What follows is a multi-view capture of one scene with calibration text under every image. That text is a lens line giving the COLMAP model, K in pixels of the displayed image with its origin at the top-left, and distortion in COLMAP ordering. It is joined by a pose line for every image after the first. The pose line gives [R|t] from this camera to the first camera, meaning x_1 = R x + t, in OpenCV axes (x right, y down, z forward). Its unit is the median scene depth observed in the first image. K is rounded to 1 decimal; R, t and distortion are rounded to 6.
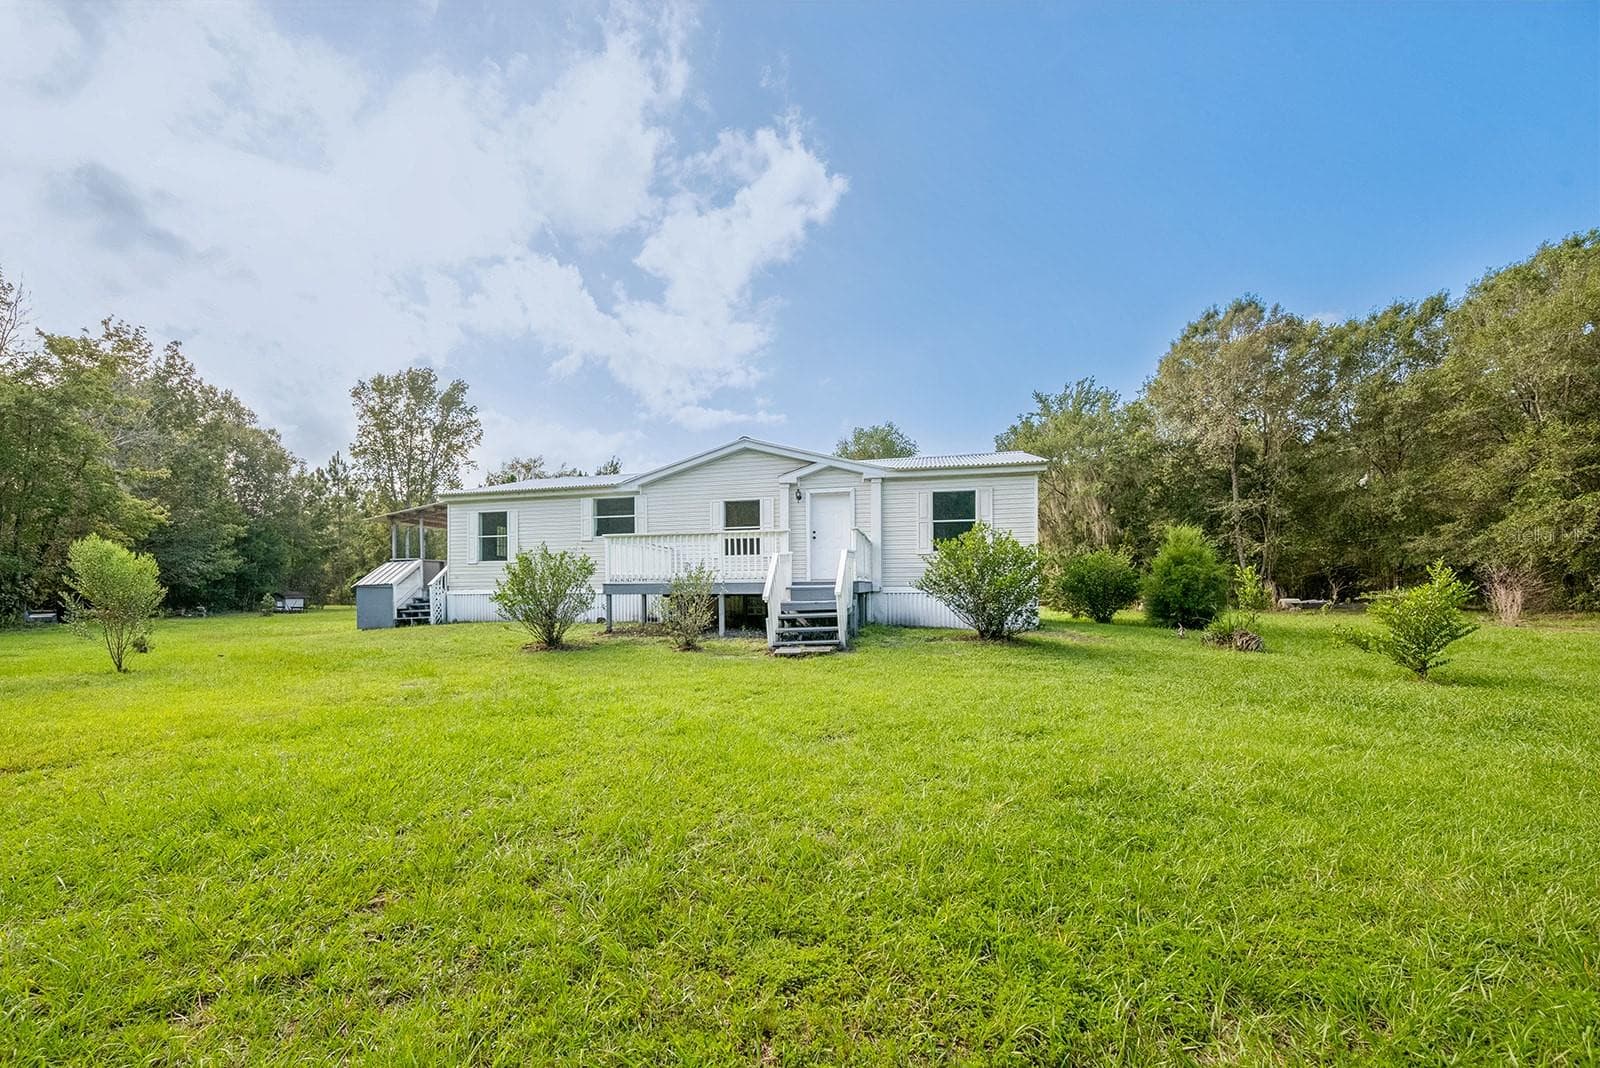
lens RADIAL K [[693.9, 0, 729.7], [0, 693.9, 600.1], [0, 0, 1]] dist [-0.000732, -0.000233]
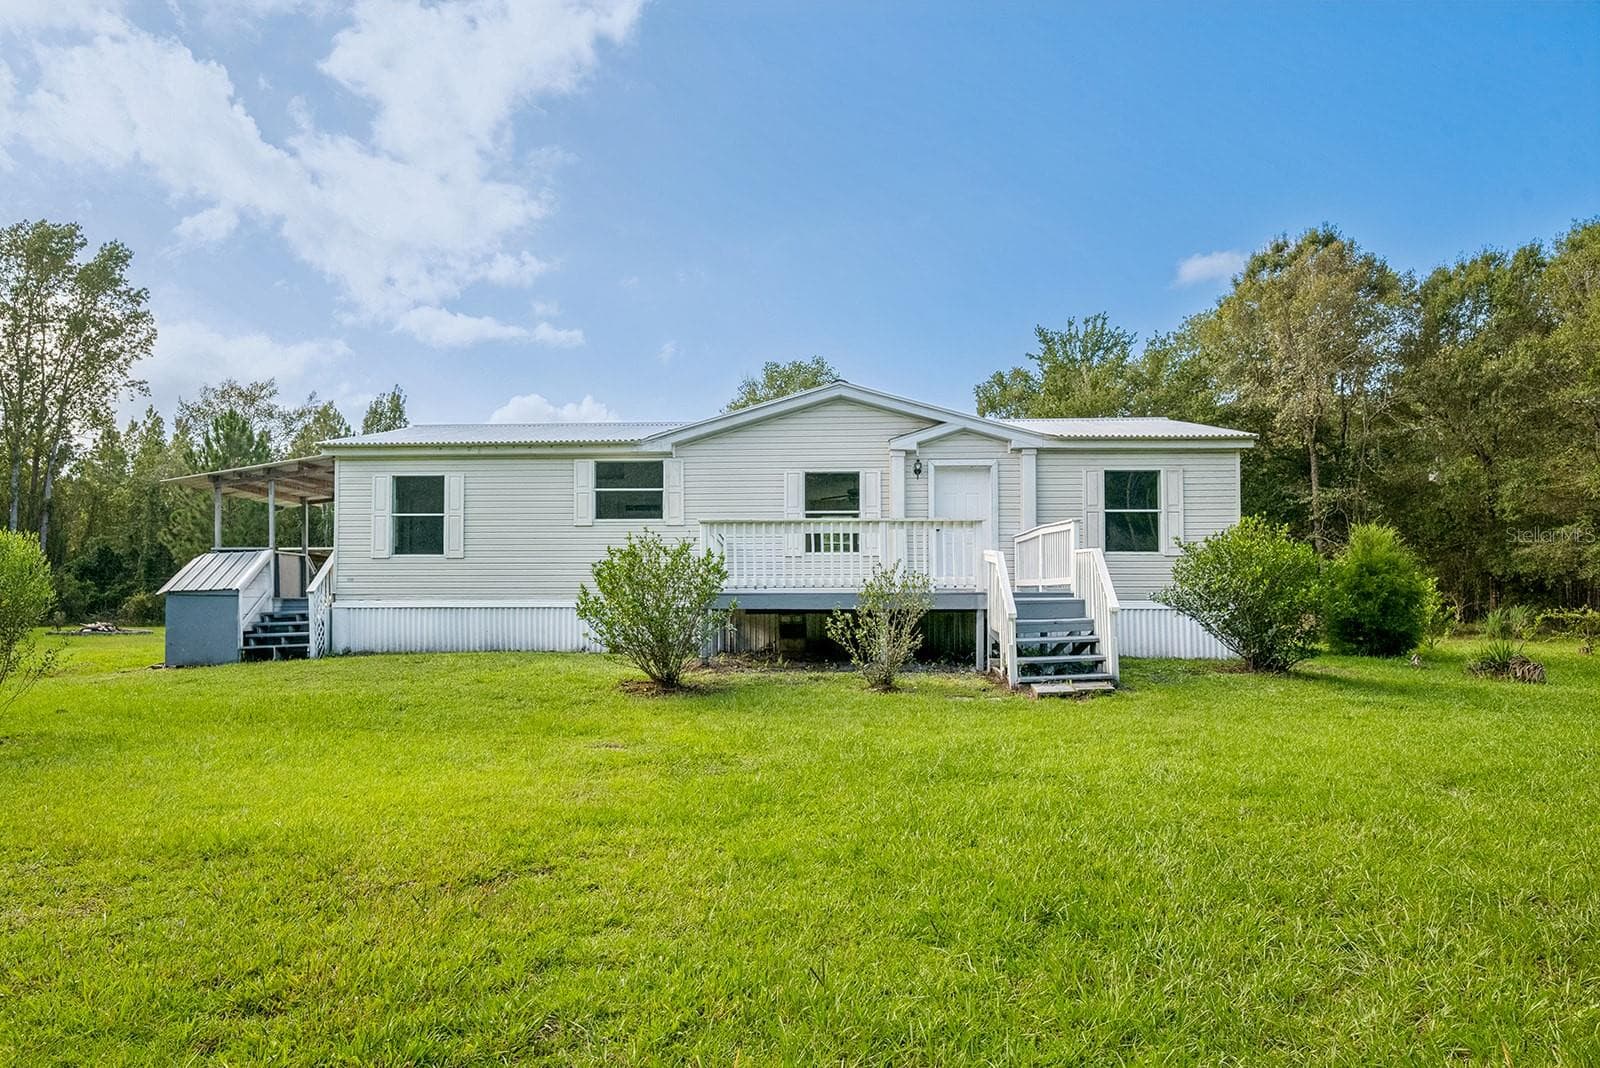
lens RADIAL K [[1080.8, 0, 763.1], [0, 1080.8, 568.8], [0, 0, 1]] dist [-0.005446, 0.000779]
pose [[0.973211, 0.013855, 0.229495, -0.261095], [-0.002873, 0.998837, -0.048120, 0.002124], [-0.229894, 0.046171, 0.972120, -0.010148]]
